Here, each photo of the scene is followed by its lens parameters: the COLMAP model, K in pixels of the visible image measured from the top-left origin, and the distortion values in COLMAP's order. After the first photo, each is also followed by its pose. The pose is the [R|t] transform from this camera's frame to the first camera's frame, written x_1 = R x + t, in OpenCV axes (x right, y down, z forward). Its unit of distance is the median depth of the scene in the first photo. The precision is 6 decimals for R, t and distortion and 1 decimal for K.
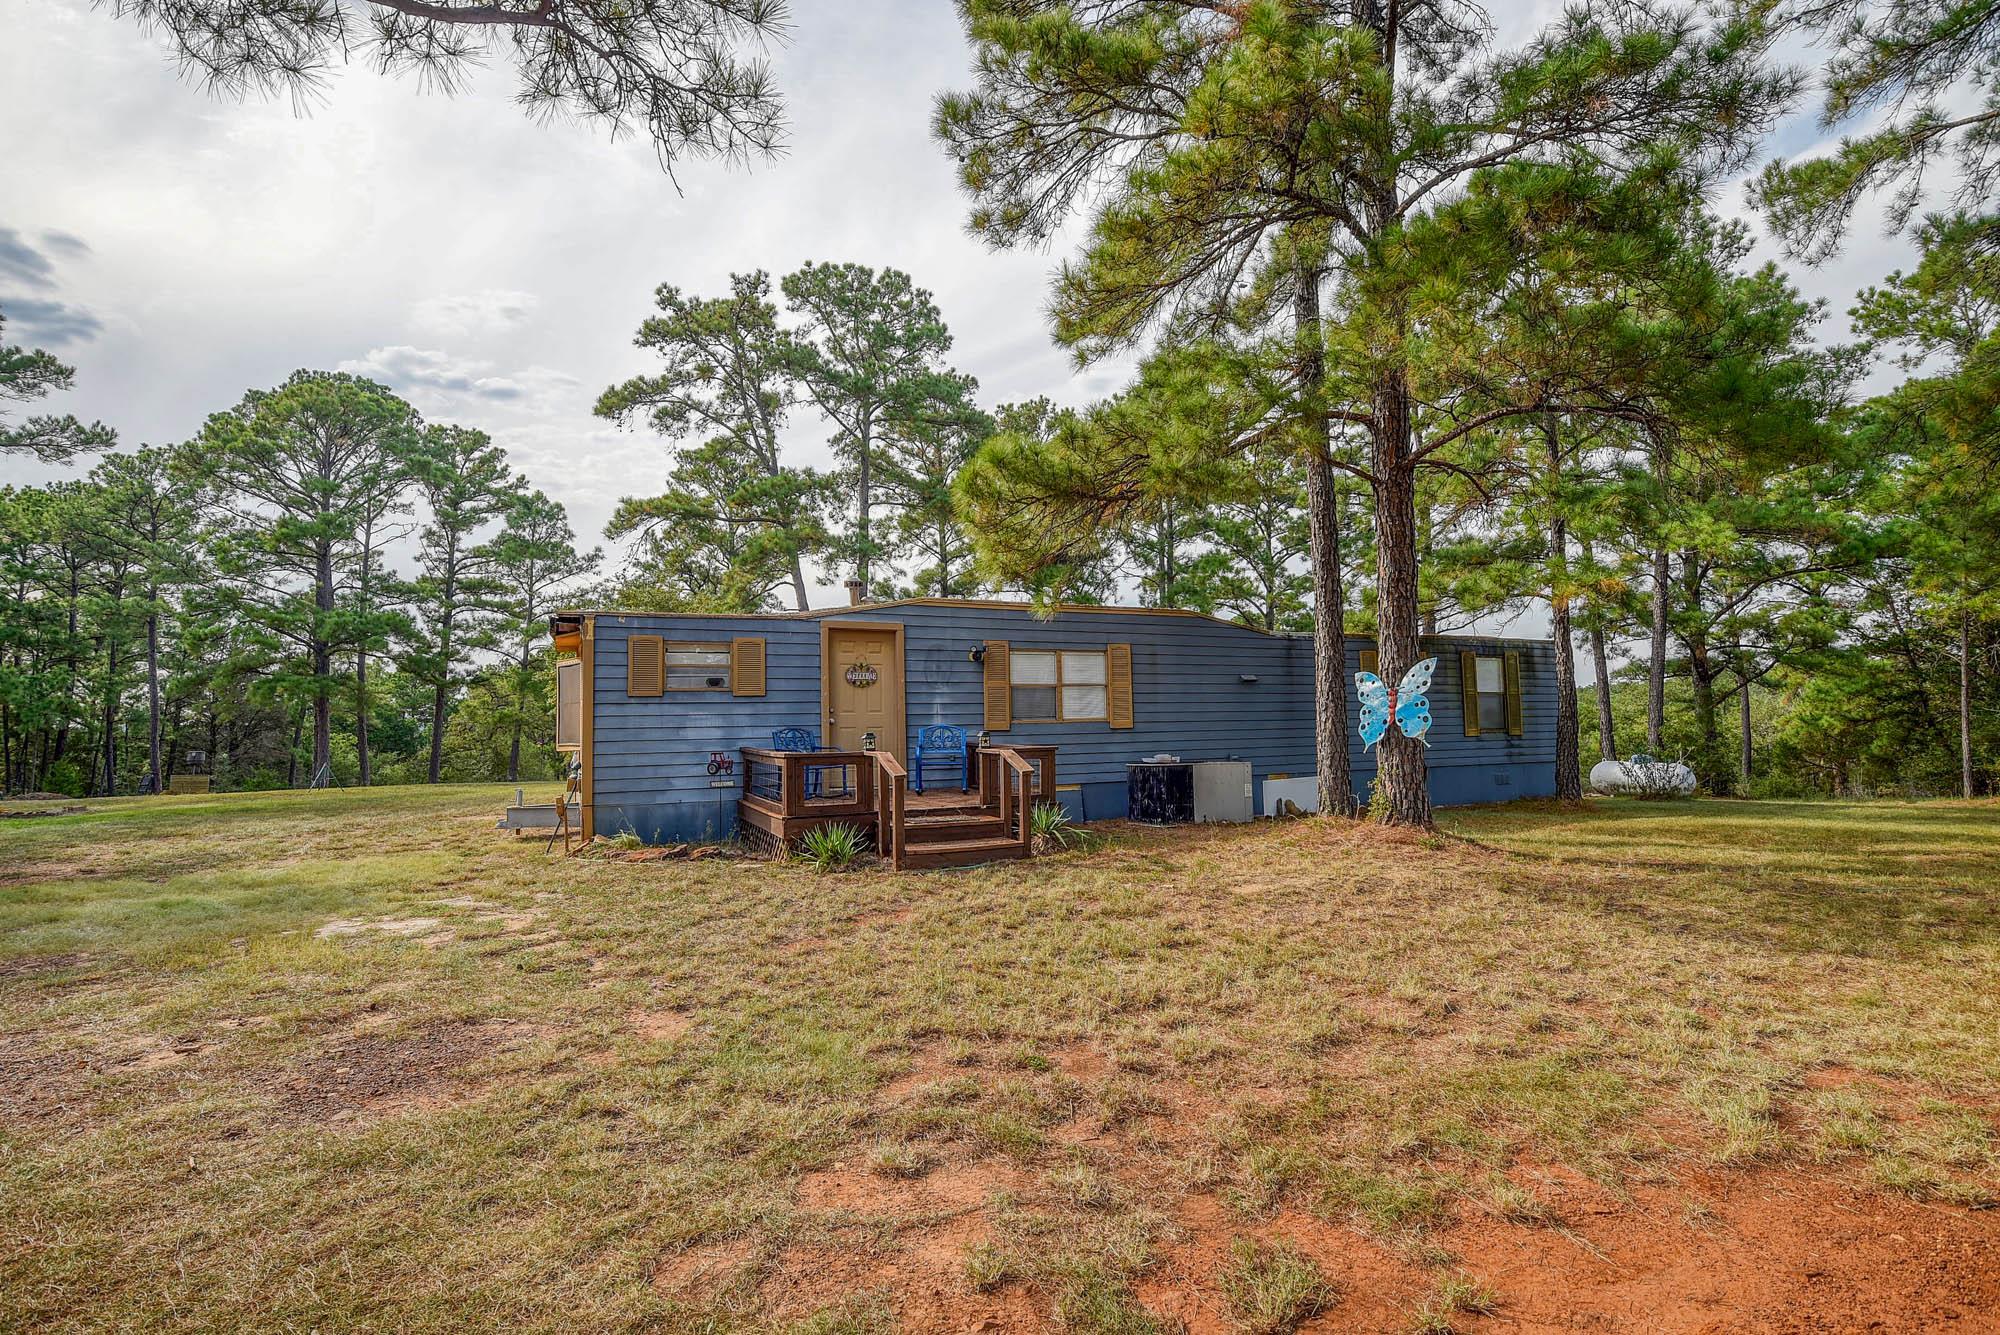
lens RADIAL K [[964.1, 0, 996.0], [0, 964.1, 665.8], [0, 0, 1]] dist [-0.014663, -0.001459]
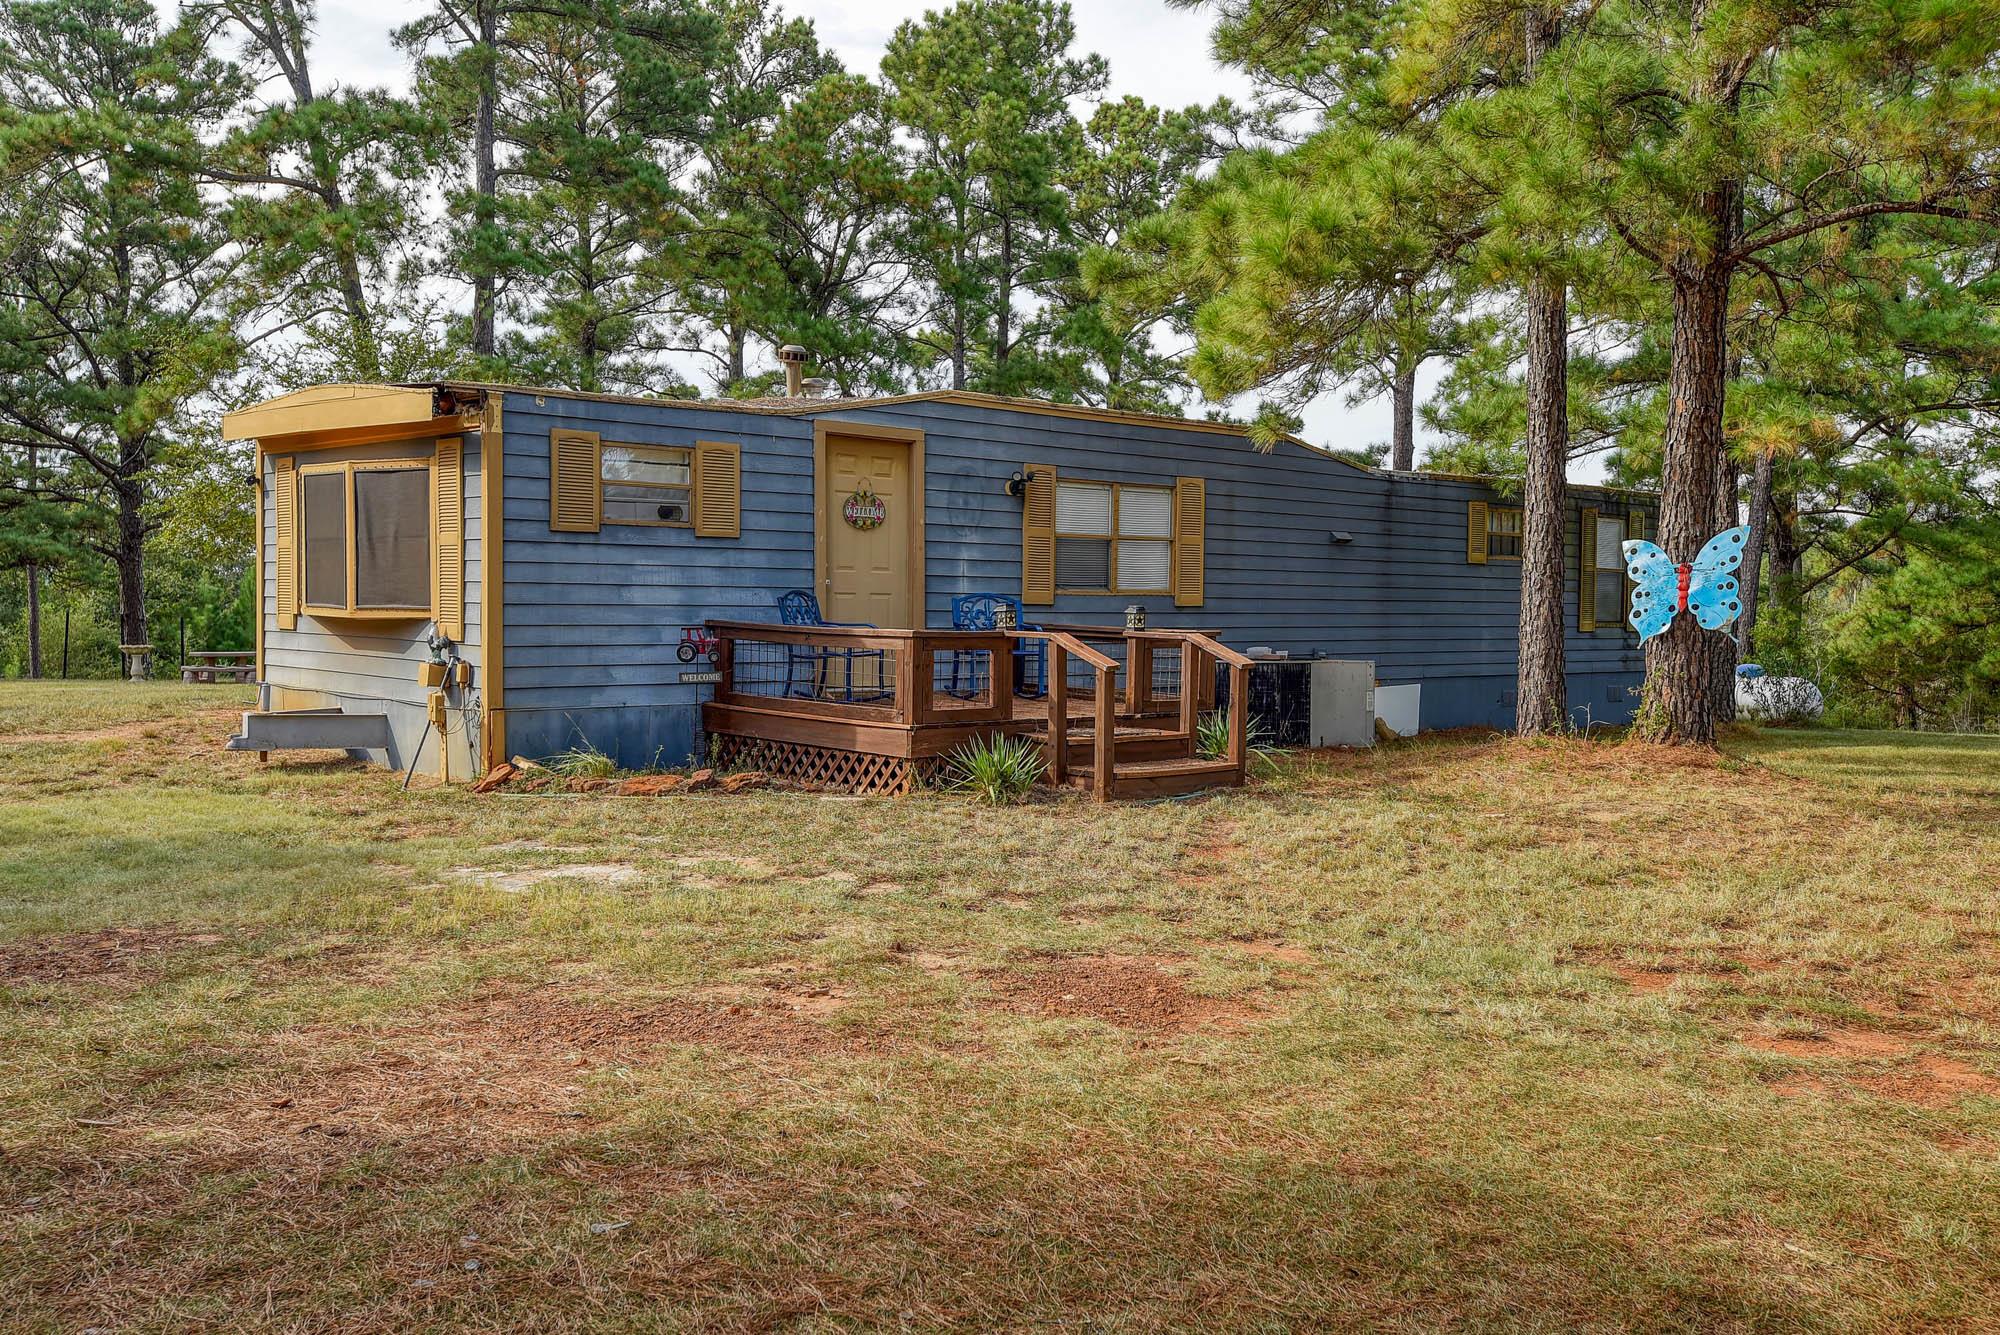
lens RADIAL K [[1786.0, 0, 1008.2], [0, 1786.0, 665.4], [0, 0, 1]] dist [0.035284, 0.007151]
pose [[0.954841, 0.018723, 0.296528, -0.376619], [-0.047733, 0.994716, 0.090897, -0.000109], [-0.293259, -0.100946, 0.950689, -0.138909]]
